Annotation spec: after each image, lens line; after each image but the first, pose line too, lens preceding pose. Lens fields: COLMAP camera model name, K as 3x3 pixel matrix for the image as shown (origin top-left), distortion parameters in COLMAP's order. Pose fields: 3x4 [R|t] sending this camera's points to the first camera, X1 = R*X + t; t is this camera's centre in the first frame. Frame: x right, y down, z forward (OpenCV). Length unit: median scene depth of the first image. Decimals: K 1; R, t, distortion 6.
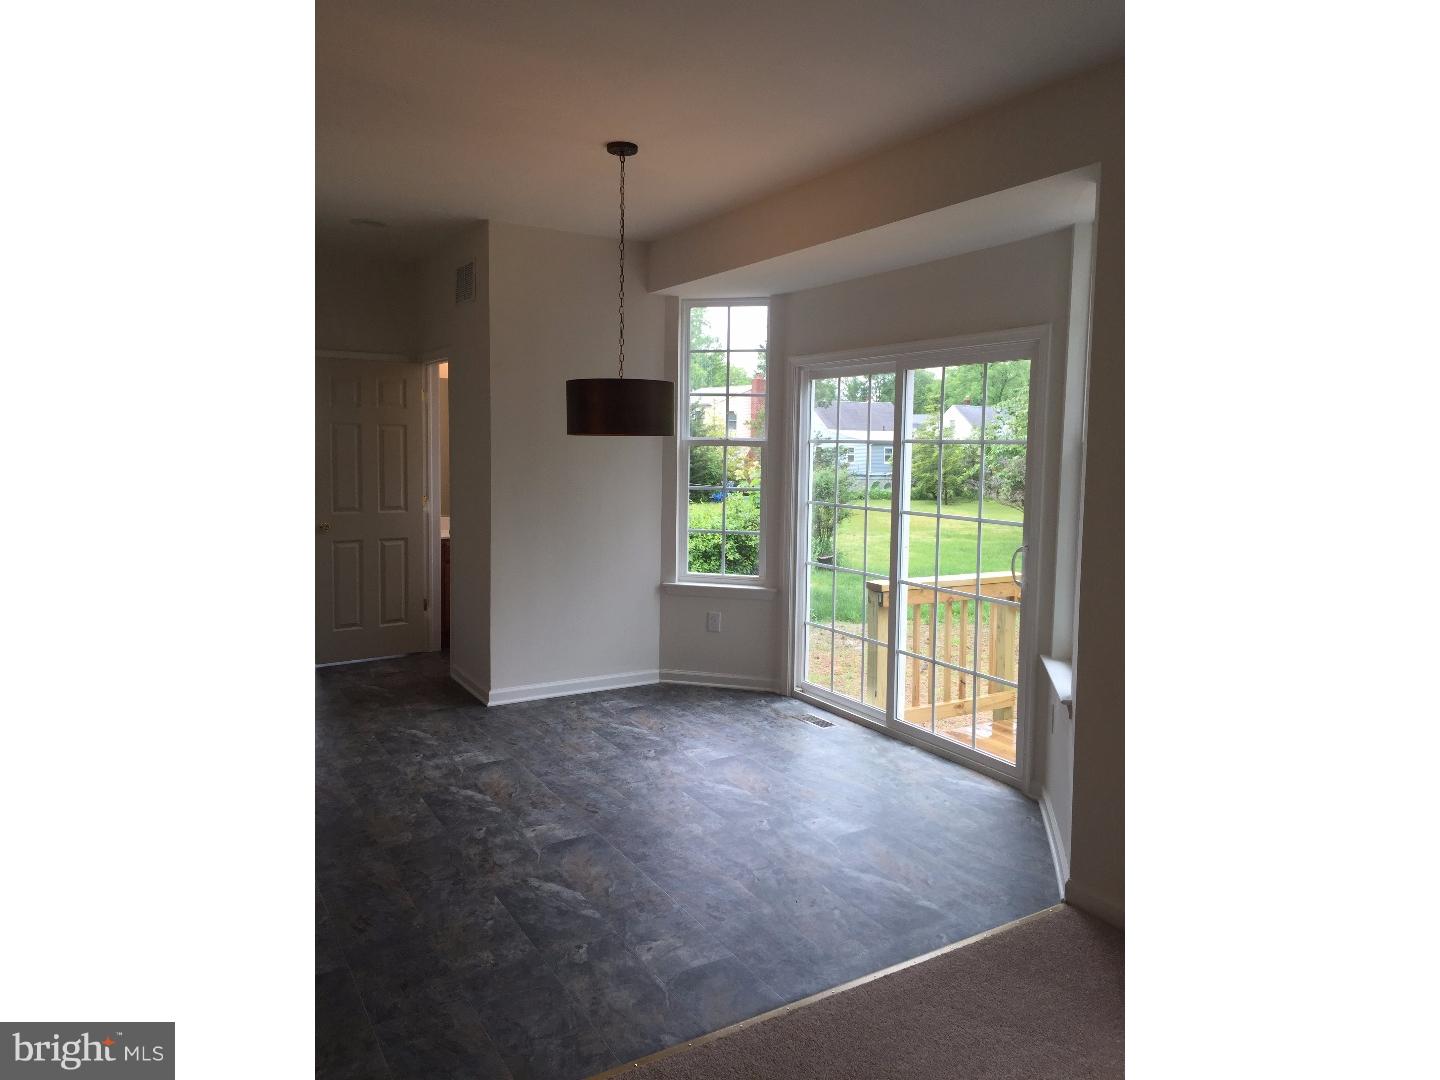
lens RADIAL K [[925.0, 0, 732.8], [0, 925.0, 525.5], [0, 0, 1]] dist [0.058333, -0.087911]
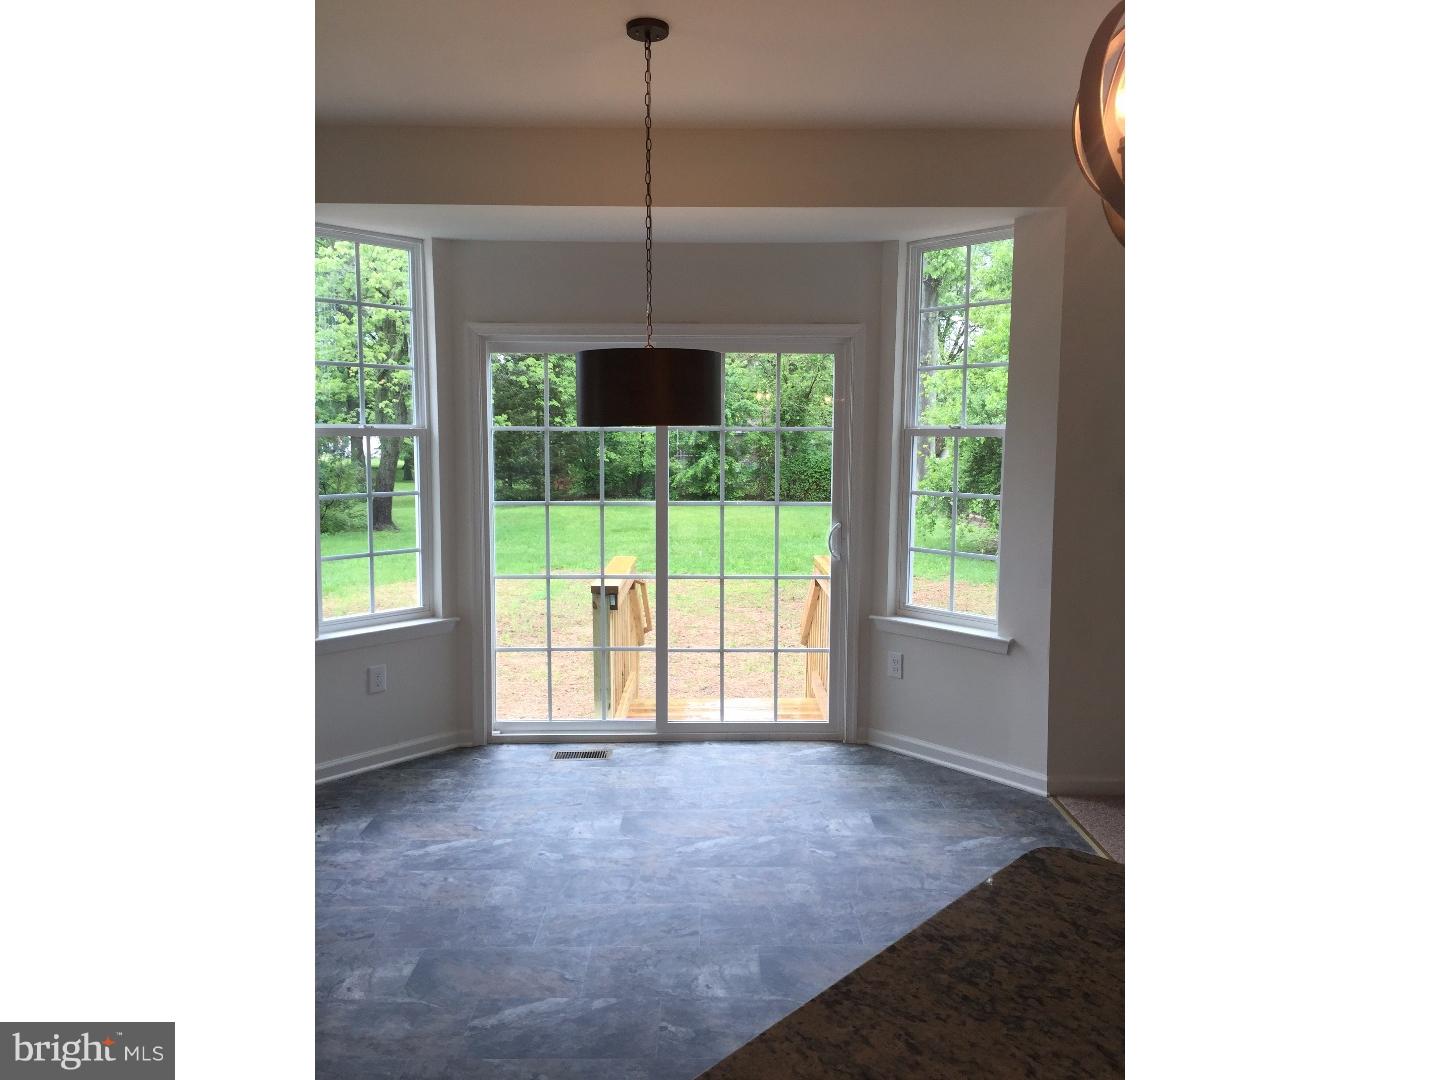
lens RADIAL K [[925.0, 0, 732.8], [0, 925.0, 525.5], [0, 0, 1]] dist [0.058333, -0.087911]
pose [[0.508915, -0.105476, 0.854330, -0.639999], [0.080175, 0.993959, 0.074956, -0.063006], [-0.857075, 0.030350, 0.514297, 0.497295]]
